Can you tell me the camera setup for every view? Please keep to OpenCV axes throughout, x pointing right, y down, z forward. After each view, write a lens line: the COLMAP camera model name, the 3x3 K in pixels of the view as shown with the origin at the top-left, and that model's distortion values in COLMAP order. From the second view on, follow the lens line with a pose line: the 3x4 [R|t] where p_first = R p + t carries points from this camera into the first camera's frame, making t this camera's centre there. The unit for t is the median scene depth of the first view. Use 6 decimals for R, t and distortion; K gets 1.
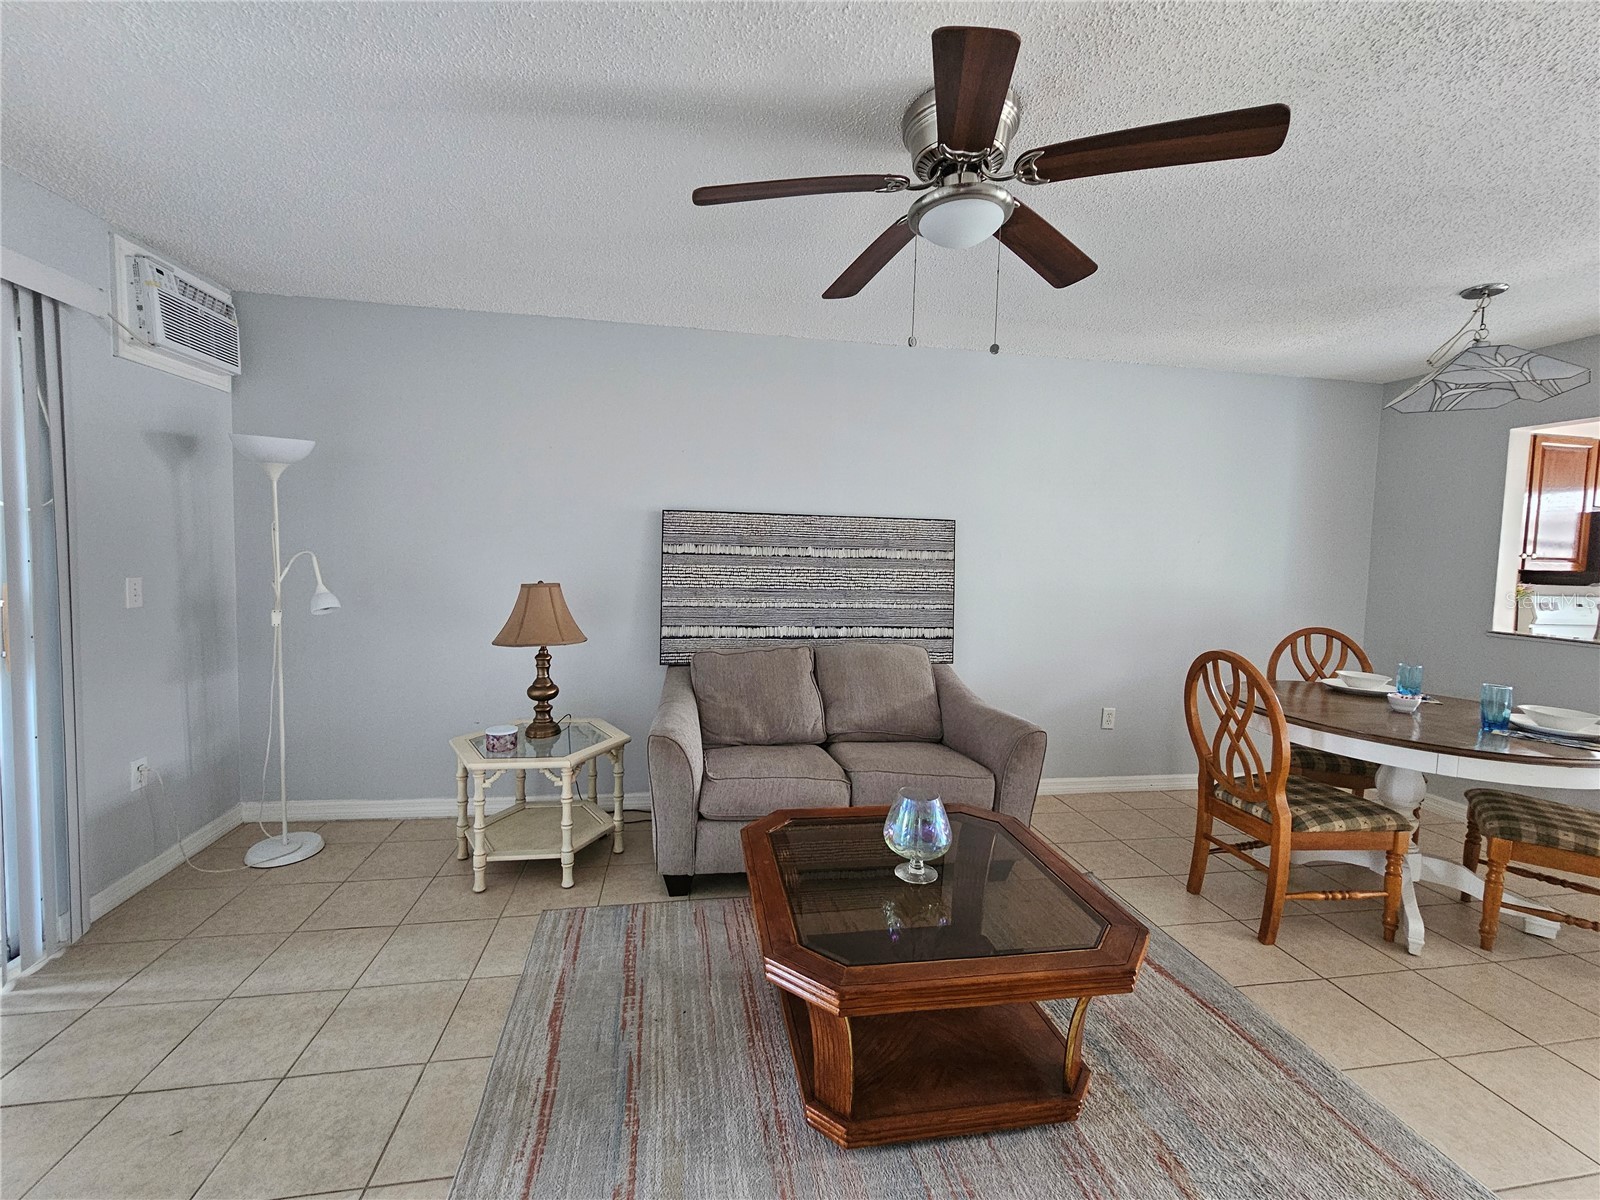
lens RADIAL K [[661.1, 0, 786.4], [0, 661.1, 585.5], [0, 0, 1]] dist [-0.000219, 0.000175]
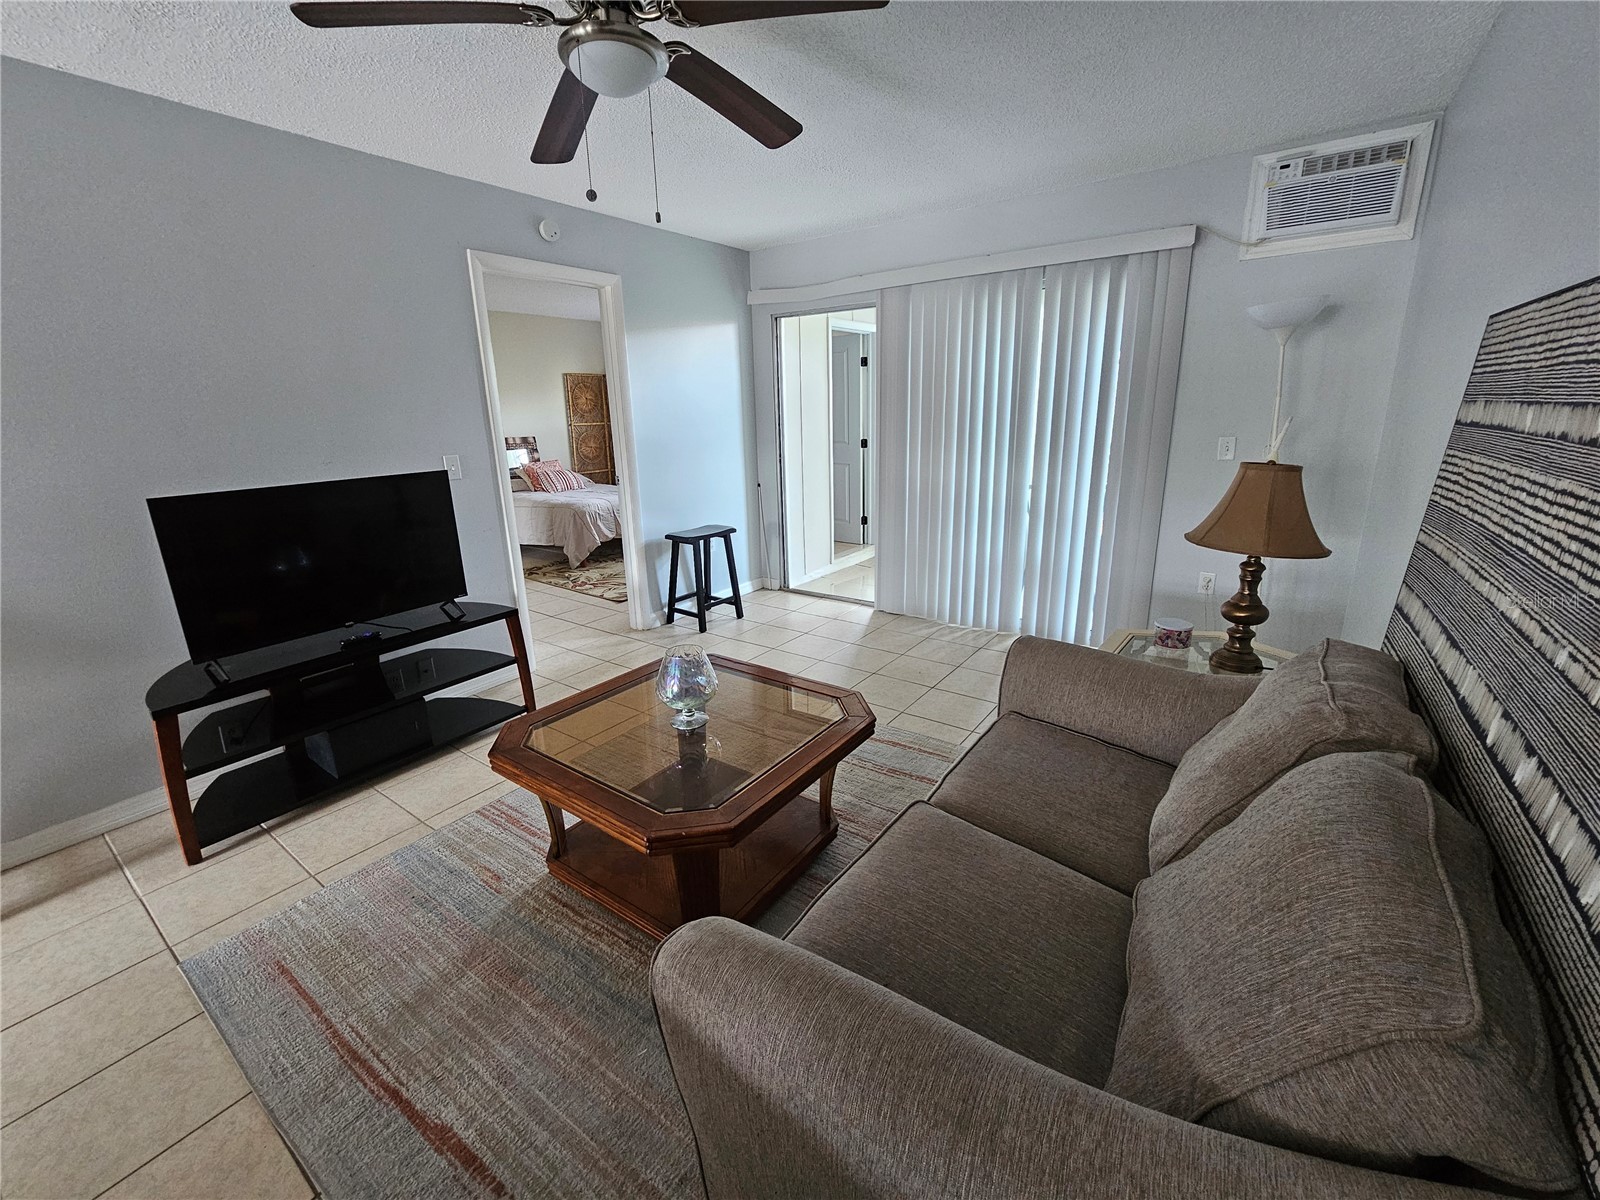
lens RADIAL K [[661.1, 0, 786.4], [0, 661.1, 585.5], [0, 0, 1]] dist [-0.000219, 0.000175]
pose [[-0.706336, 0.178859, -0.684908, 0.434650], [-0.030578, 0.958940, 0.281955, -0.054562], [0.707216, 0.220098, -0.671865, 0.981006]]
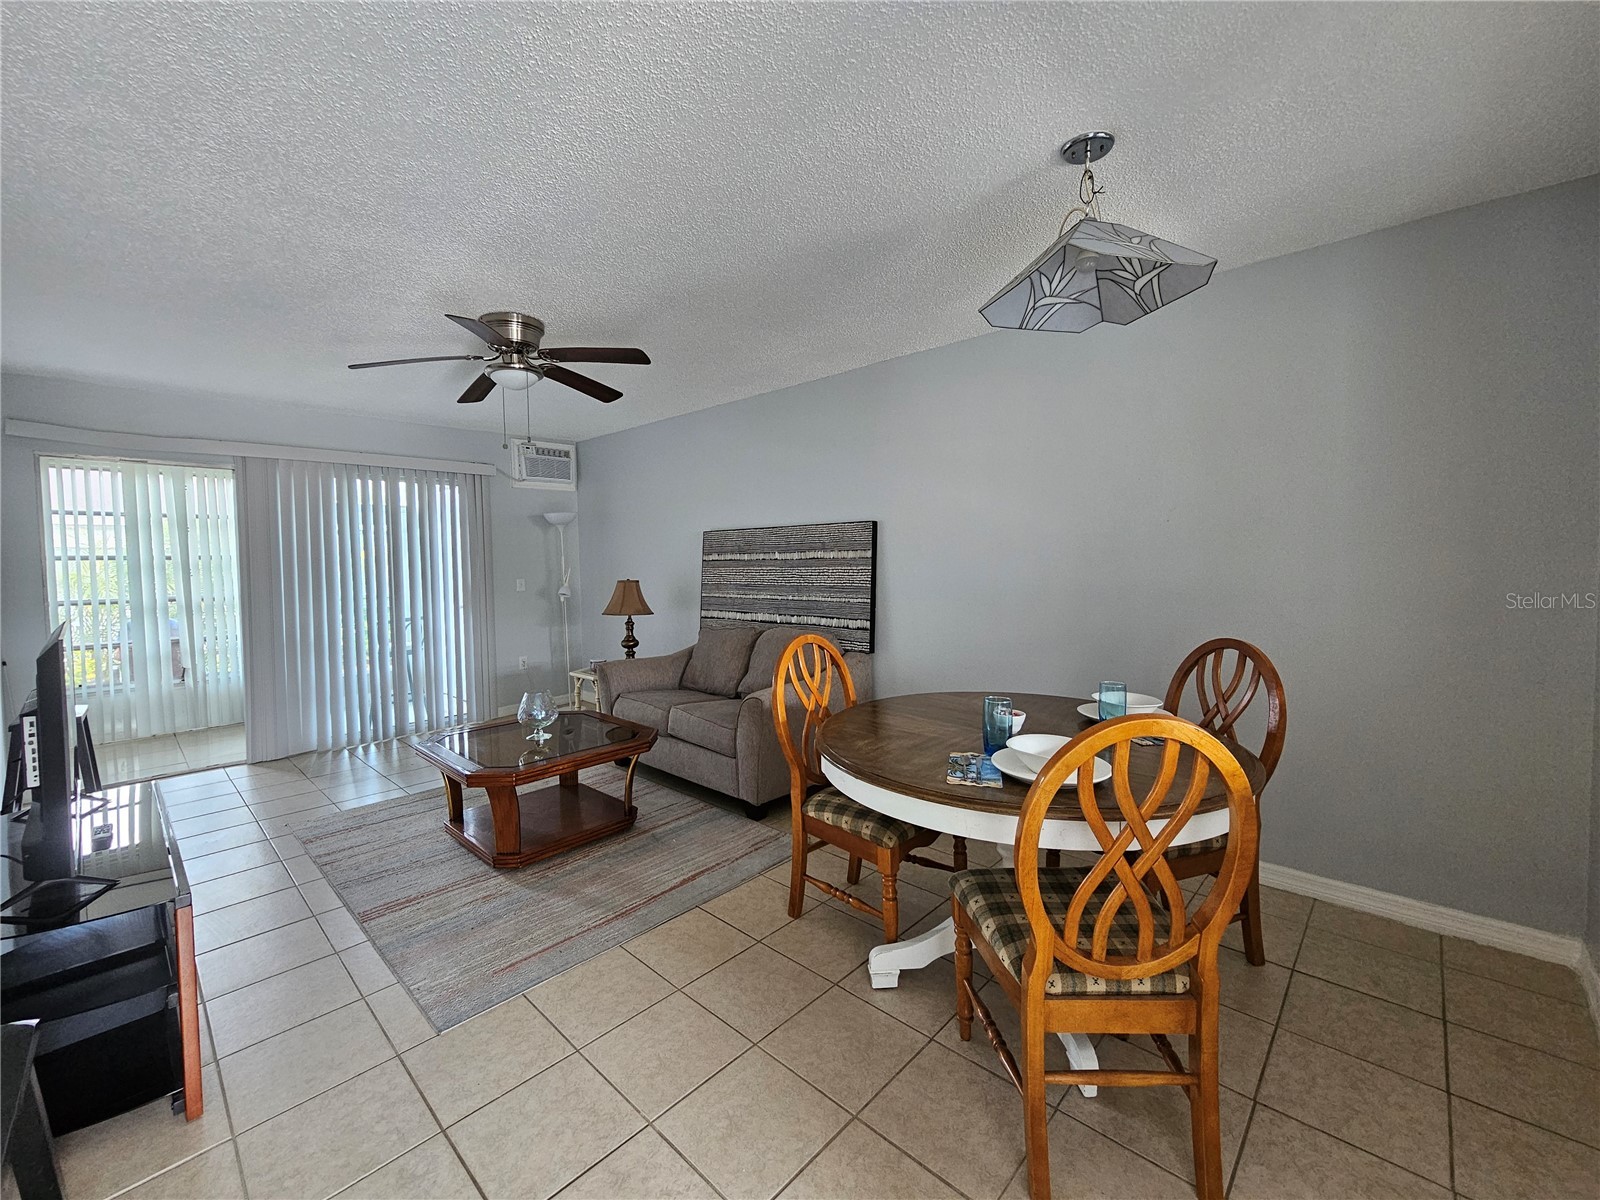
lens RADIAL K [[658.4, 0, 787.5], [0, 658.4, 582.1], [0, 0, 1]] dist [0.002911, 0.000208]
pose [[0.602921, -0.007665, -0.797764, 1.087503], [-0.010807, 0.999784, -0.017774, 0.023130], [0.797728, 0.019338, 0.602708, 0.251807]]
